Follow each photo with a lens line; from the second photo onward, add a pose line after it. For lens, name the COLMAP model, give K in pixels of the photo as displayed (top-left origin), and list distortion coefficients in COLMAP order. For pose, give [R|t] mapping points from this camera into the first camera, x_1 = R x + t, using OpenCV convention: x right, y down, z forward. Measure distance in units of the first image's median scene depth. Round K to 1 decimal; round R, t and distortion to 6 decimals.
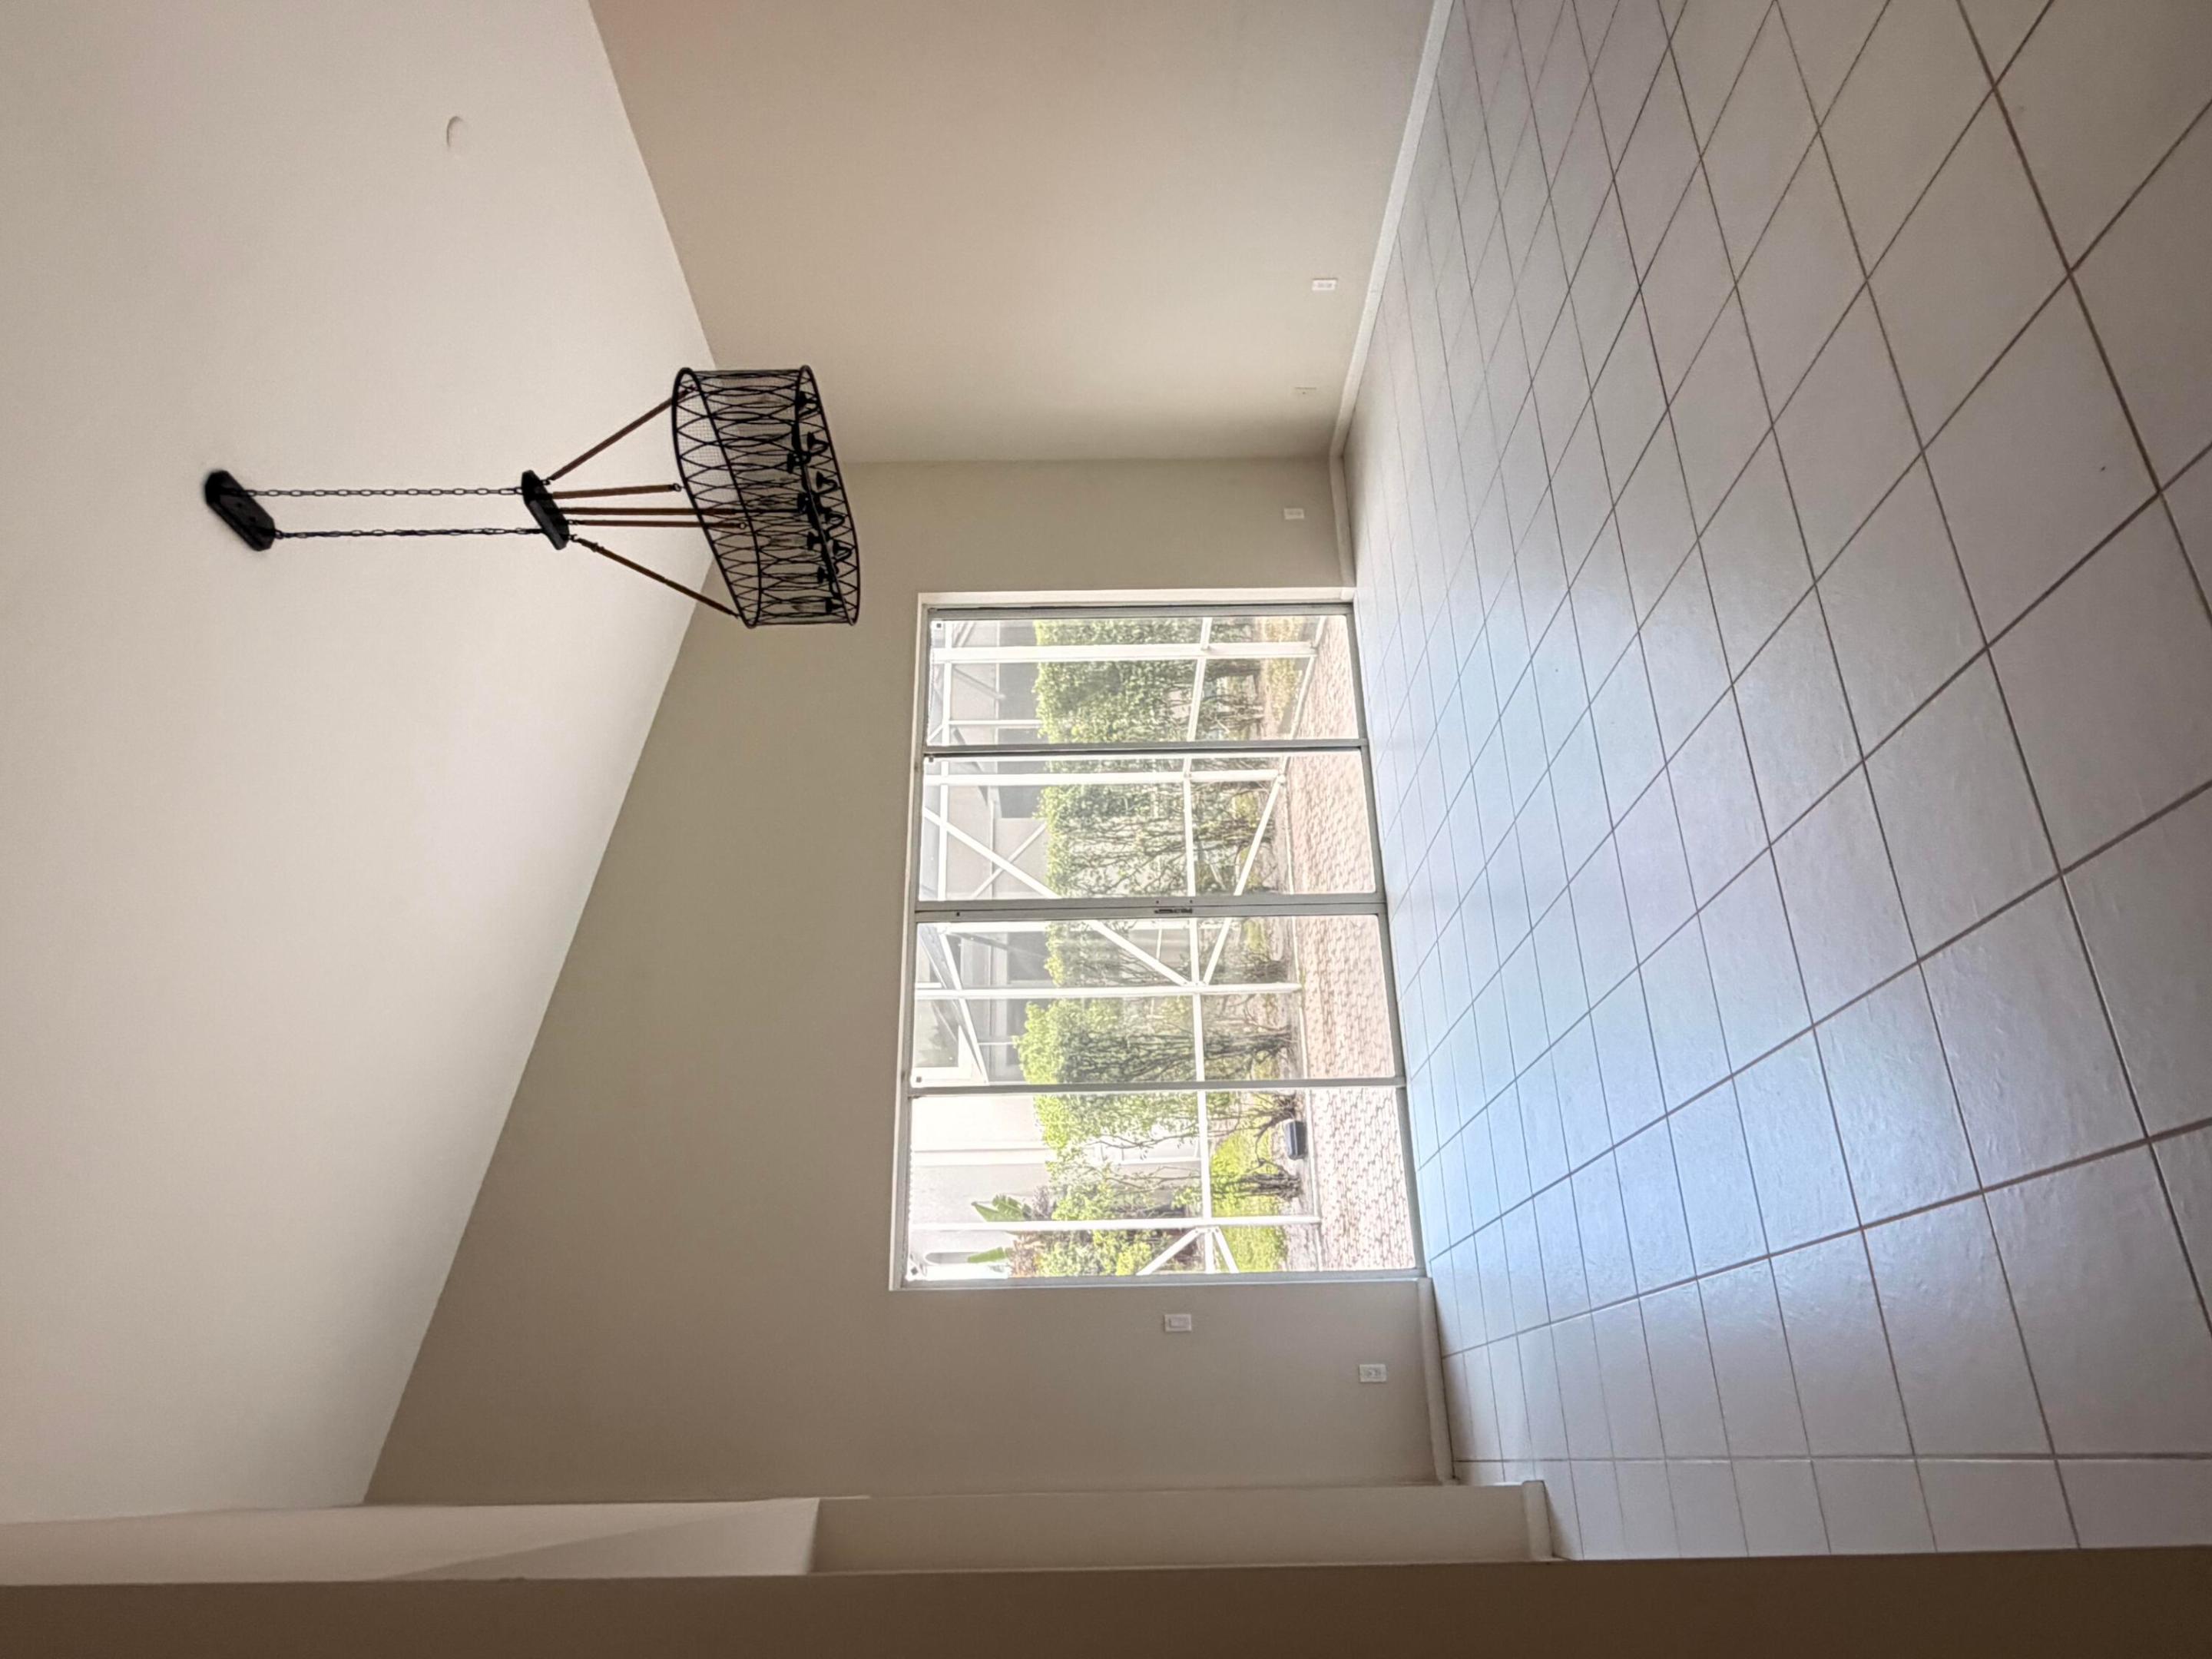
lens RADIAL K [[1408.7, 0, 1106.0], [0, 1408.7, 829.5], [0, 0, 1]] dist [0.001244, 0.000535]
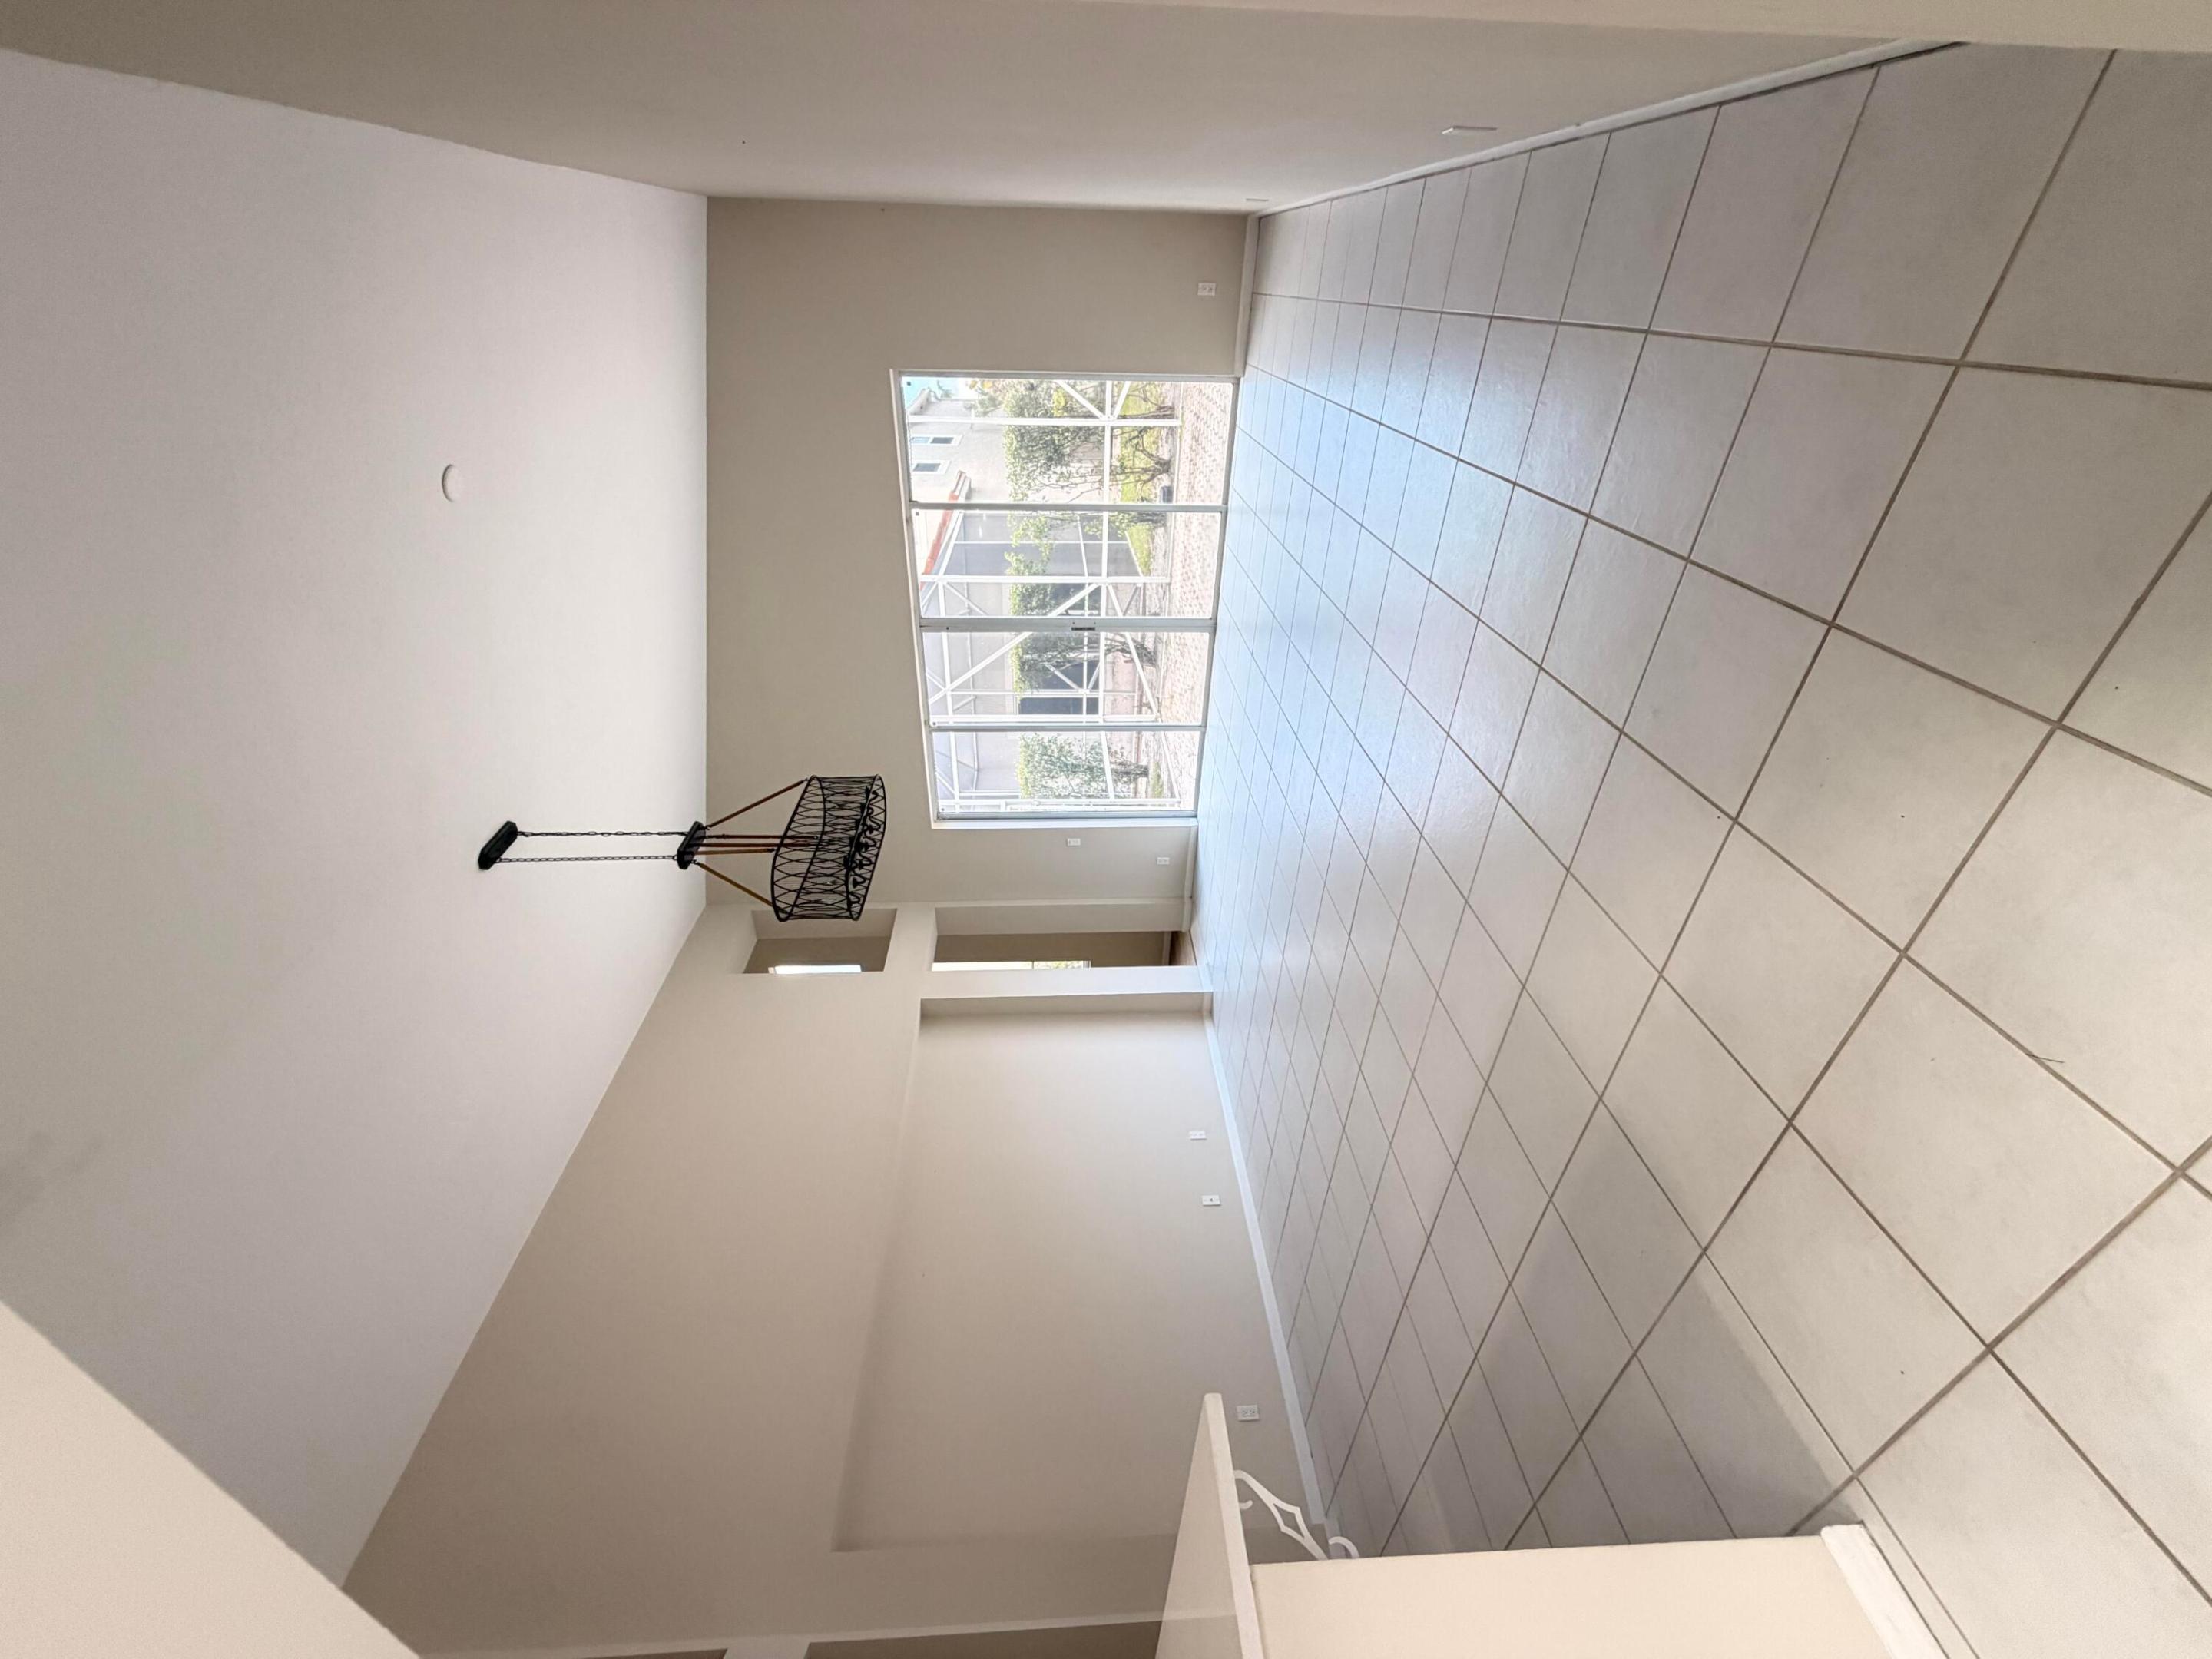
lens RADIAL K [[883.9, 0, 1100.4], [0, 883.9, 830.9], [0, 0, 1]] dist [-0.000159, -0.000186]
pose [[0.997859, 0.011148, 0.064448, 0.005086], [-0.060163, 0.542954, 0.837605, -0.657114], [-0.025655, -0.839688, 0.542462, 0.261475]]
